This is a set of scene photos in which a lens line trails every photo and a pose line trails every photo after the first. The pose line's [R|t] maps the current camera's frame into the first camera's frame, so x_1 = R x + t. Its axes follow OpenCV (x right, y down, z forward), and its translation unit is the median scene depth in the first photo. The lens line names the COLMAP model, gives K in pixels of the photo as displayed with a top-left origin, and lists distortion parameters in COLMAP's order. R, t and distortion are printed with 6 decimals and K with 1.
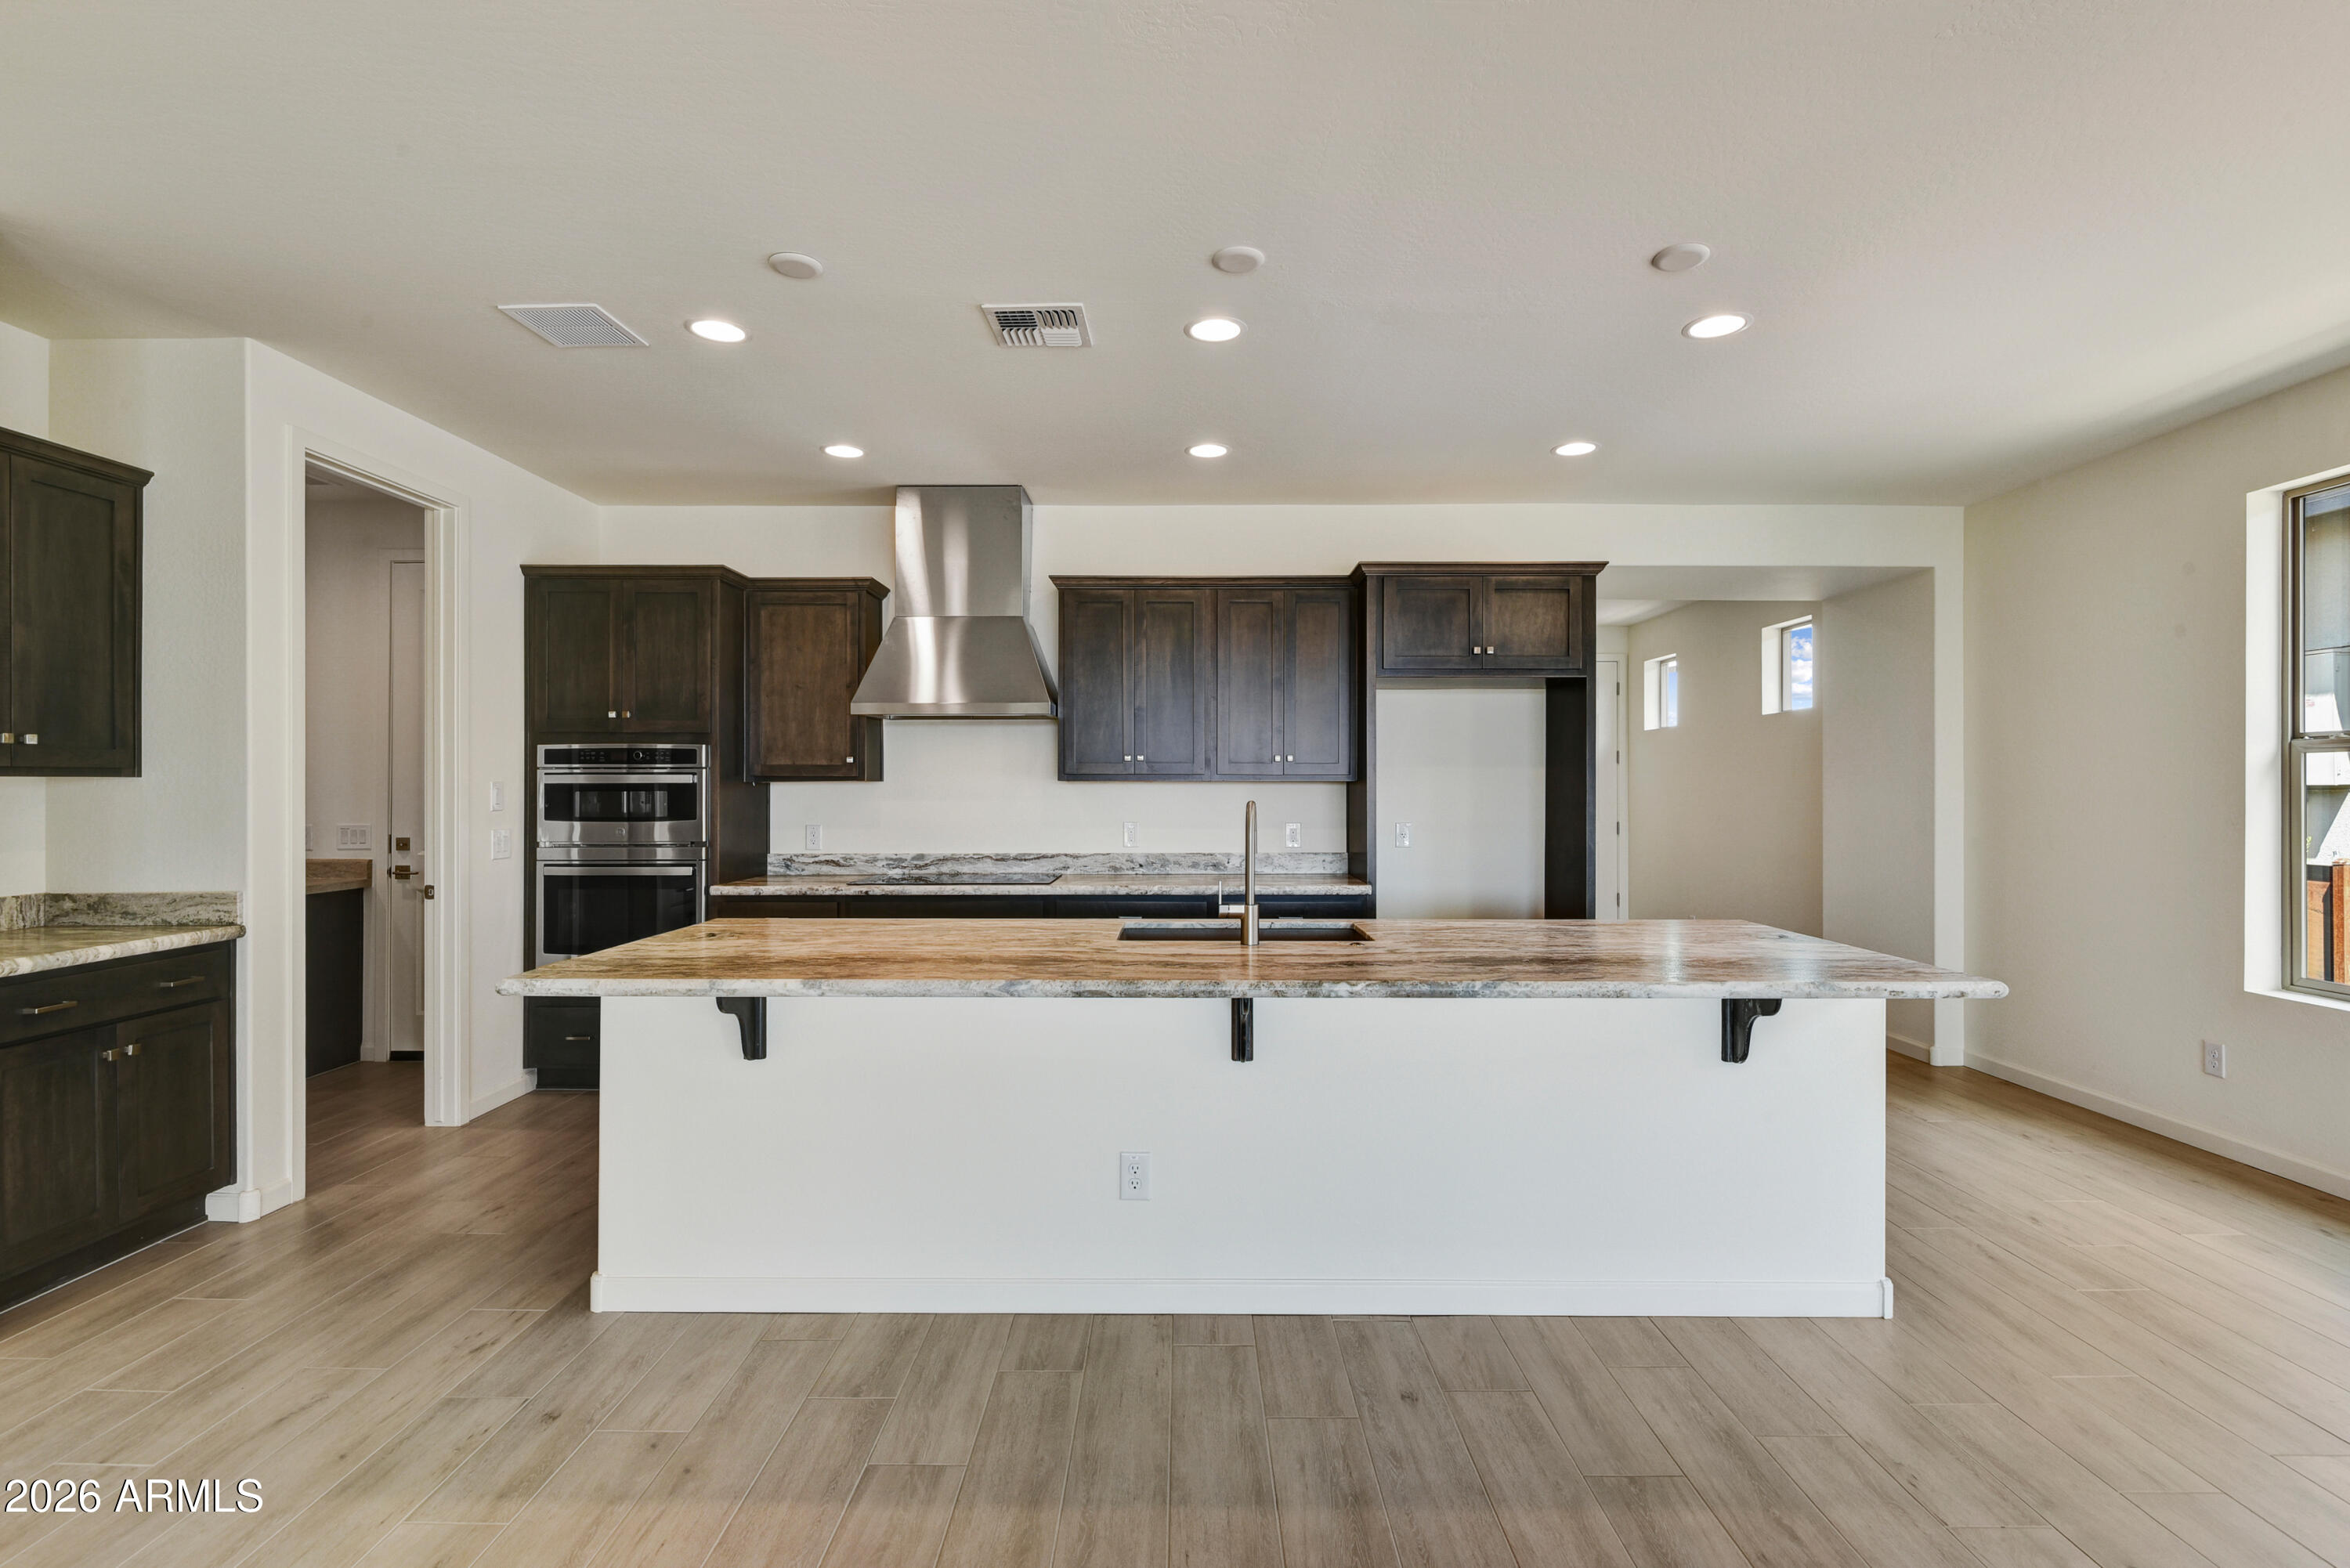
lens RADIAL K [[1078.3, 0, 1163.3], [0, 1078.3, 781.5], [0, 0, 1]] dist [0.005009, -0.008661]
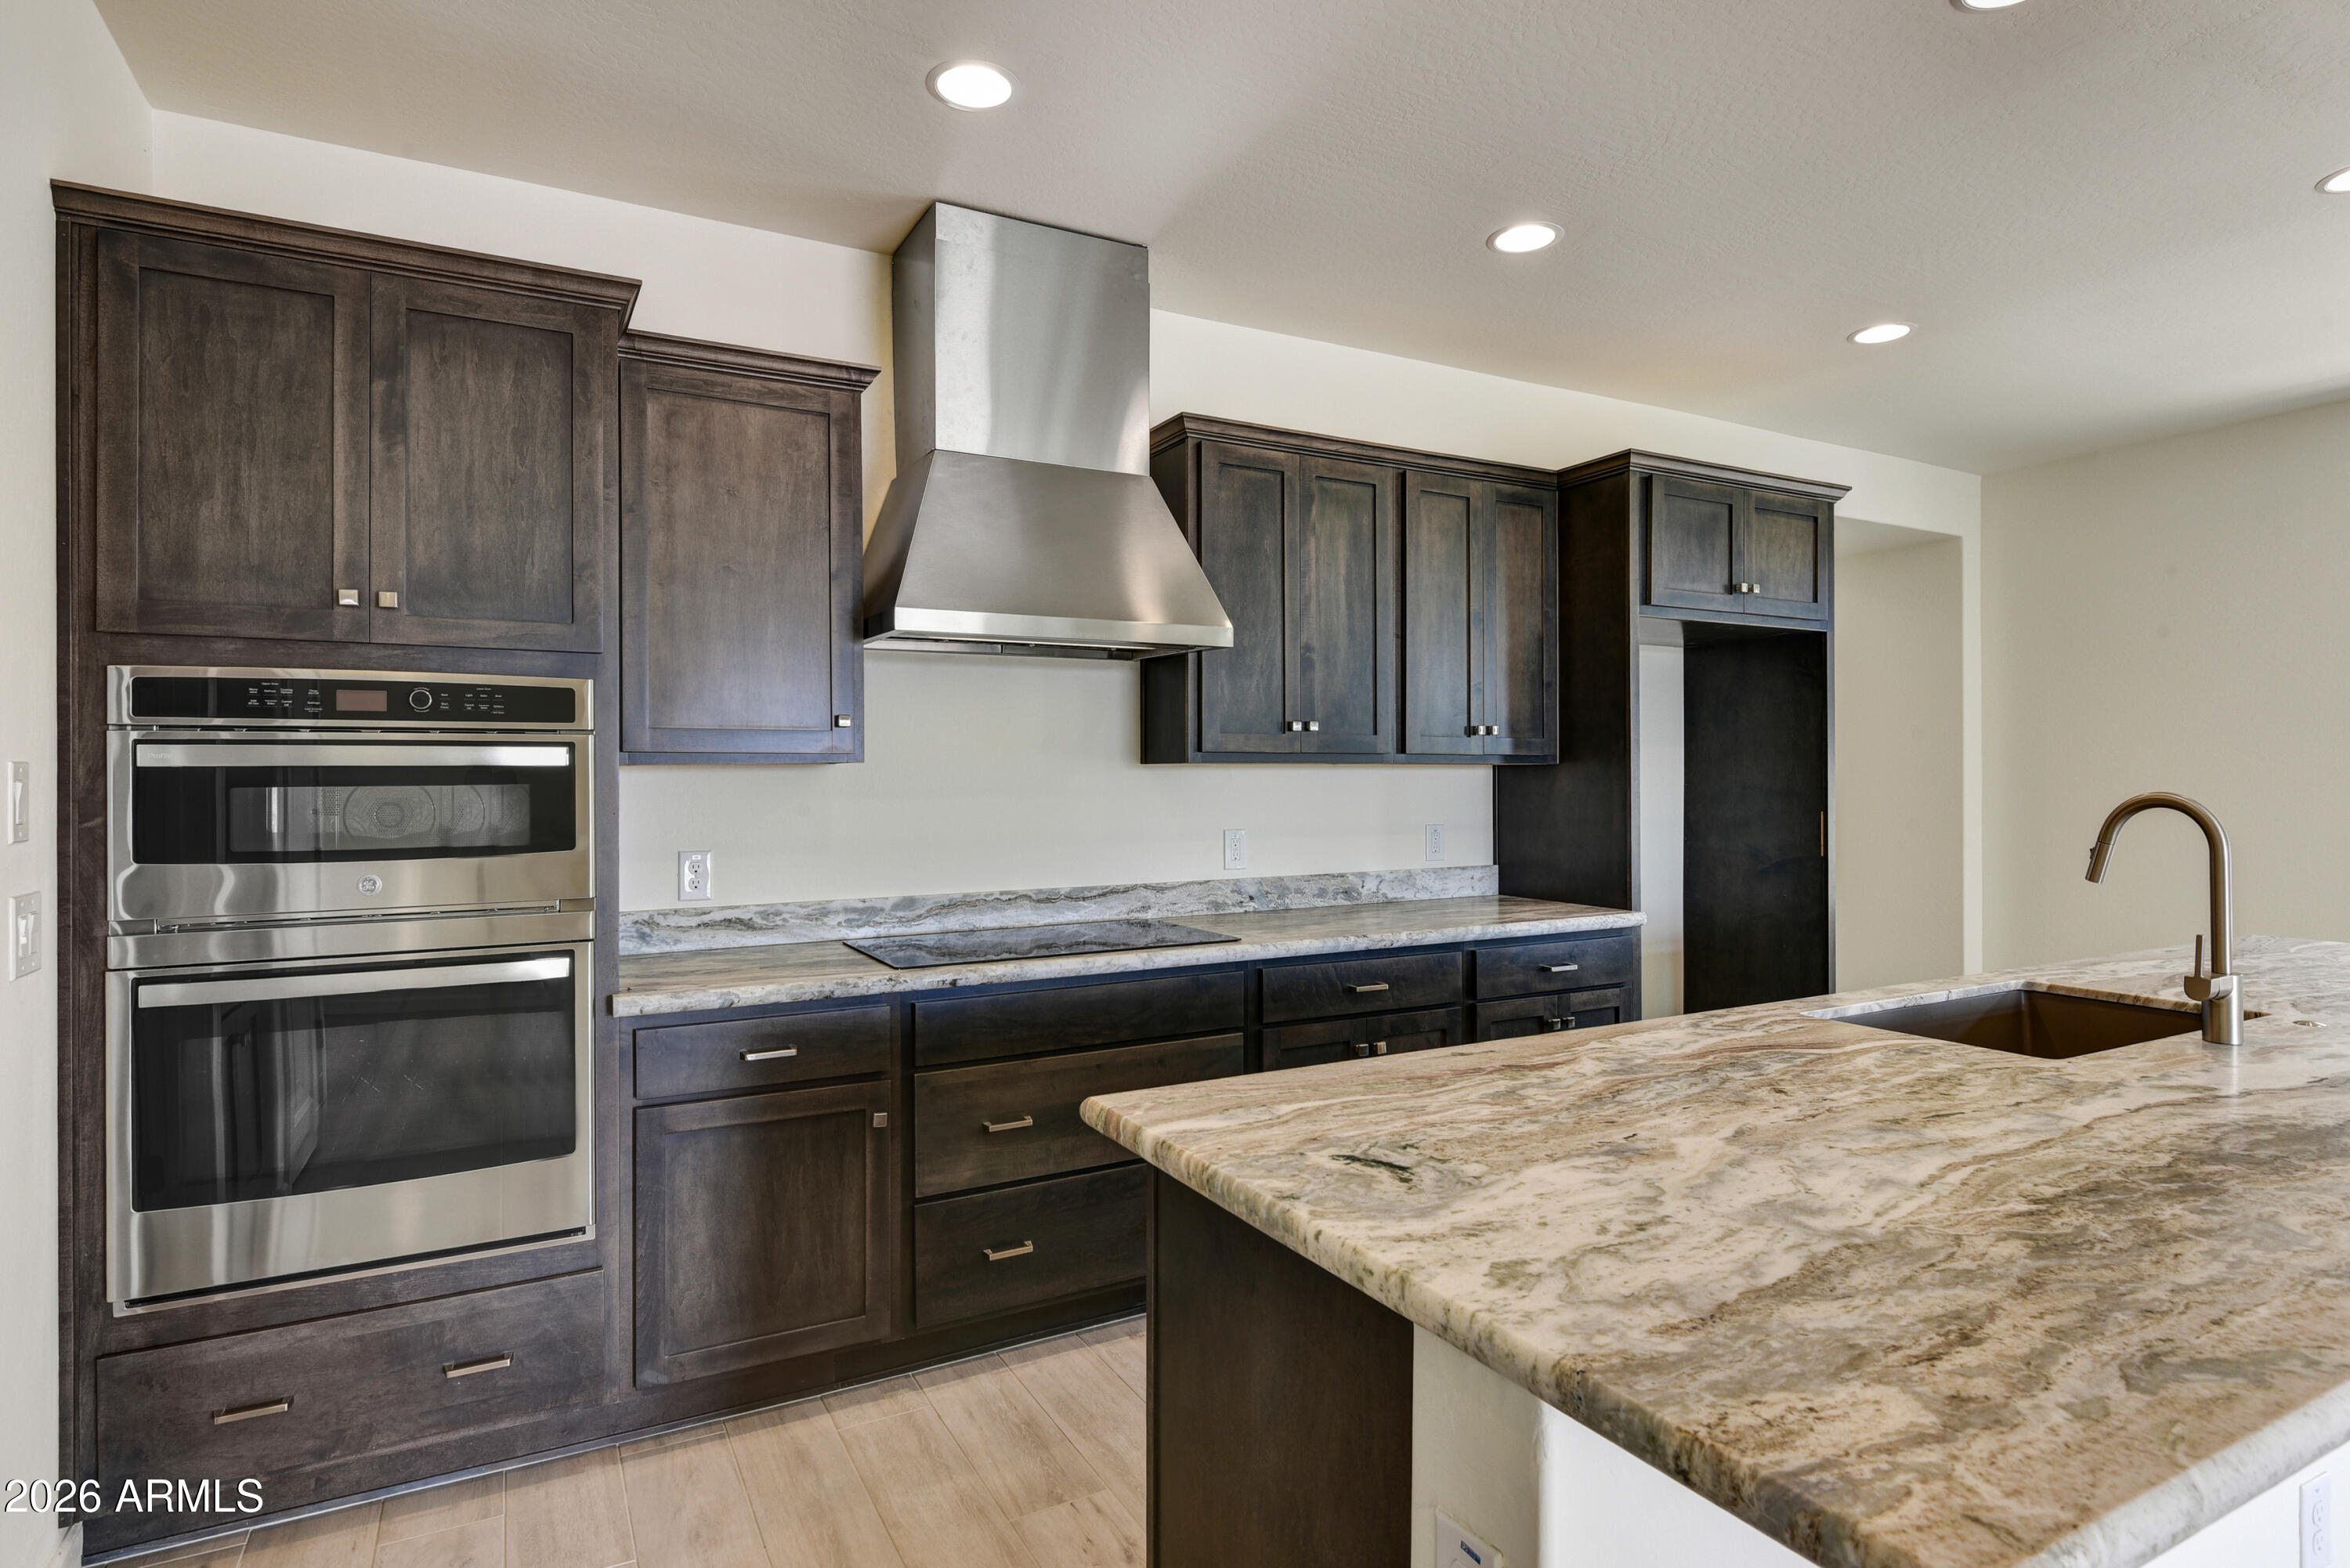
lens RADIAL K [[1254.7, 0, 1175.0], [0, 1254.7, 784.0], [0, 0, 1]] dist [0.024203, -0.022196]
pose [[0.872475, -0.006311, 0.488619, -0.469005], [0.000739, 0.999932, 0.011596, 0.003072], [-0.488659, -0.009756, 0.872420, 0.426993]]
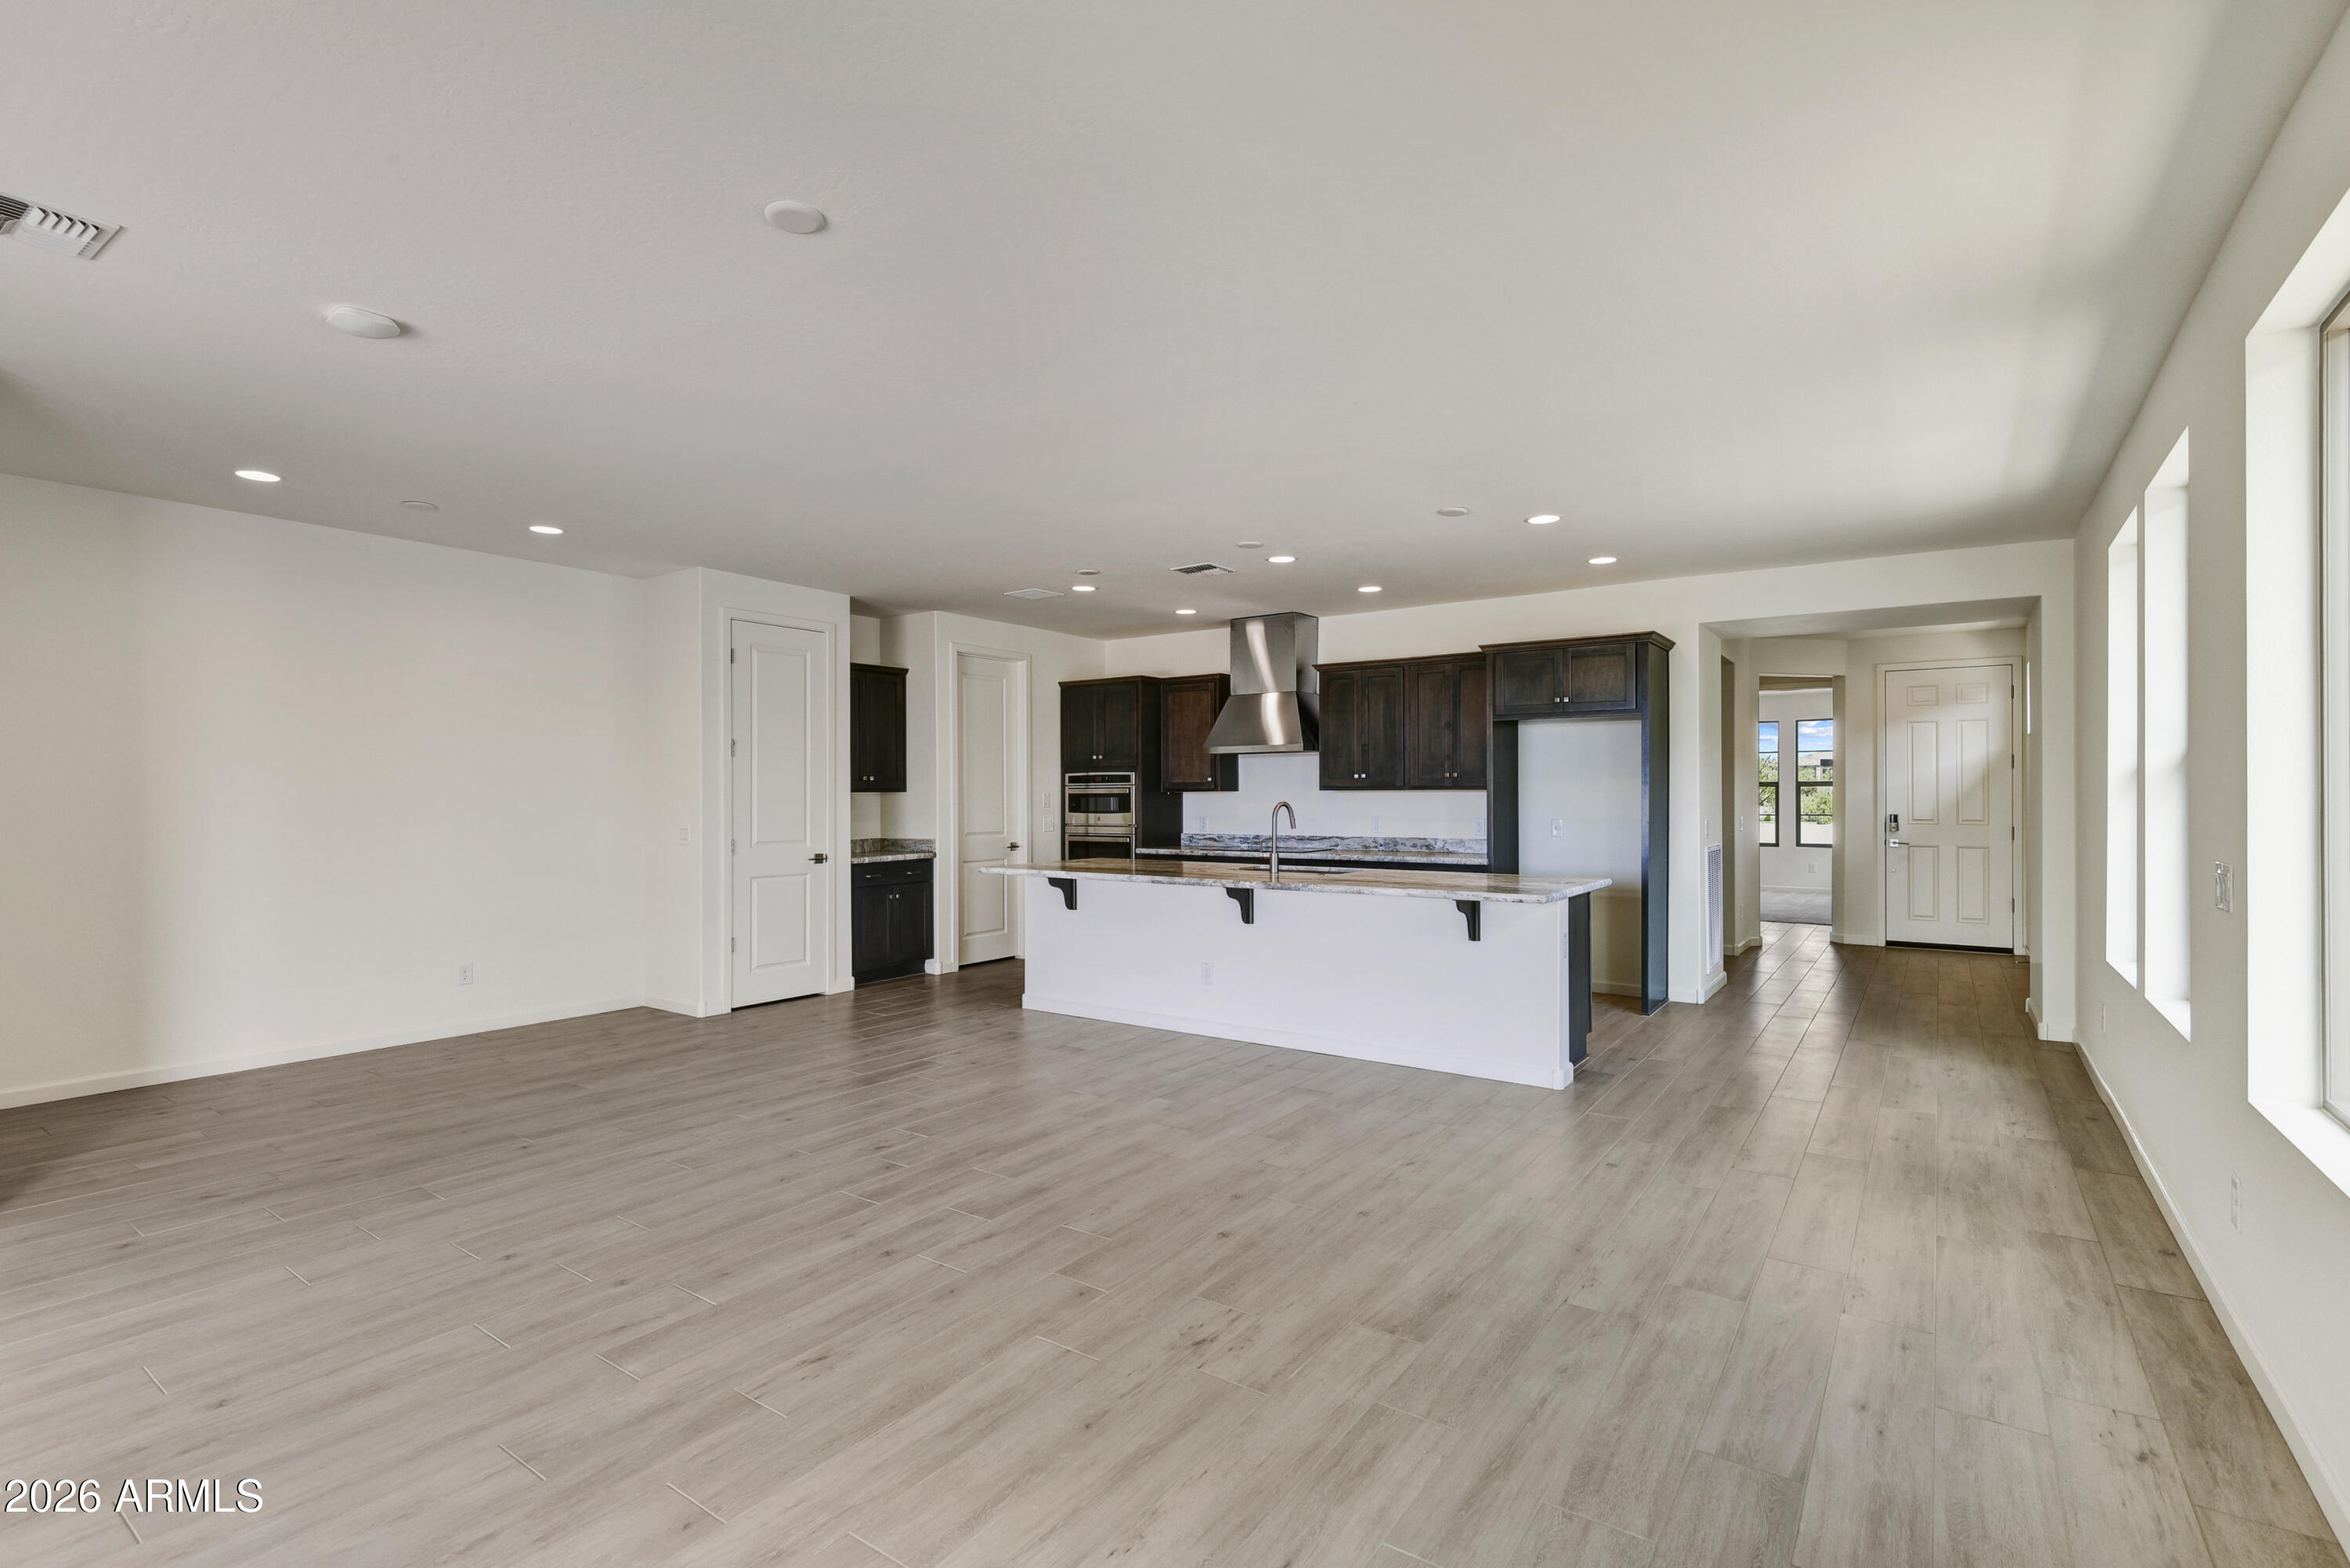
lens RADIAL K [[1071.3, 0, 1162.1], [0, 1071.3, 789.0], [0, 0, 1]] dist [0.000078, -0.008541]
pose [[0.817835, -0.005710, -0.575425, 0.677596], [0.006903, 0.999976, -0.000112, -0.004853], [0.575412, -0.003881, 0.817855, -0.484259]]
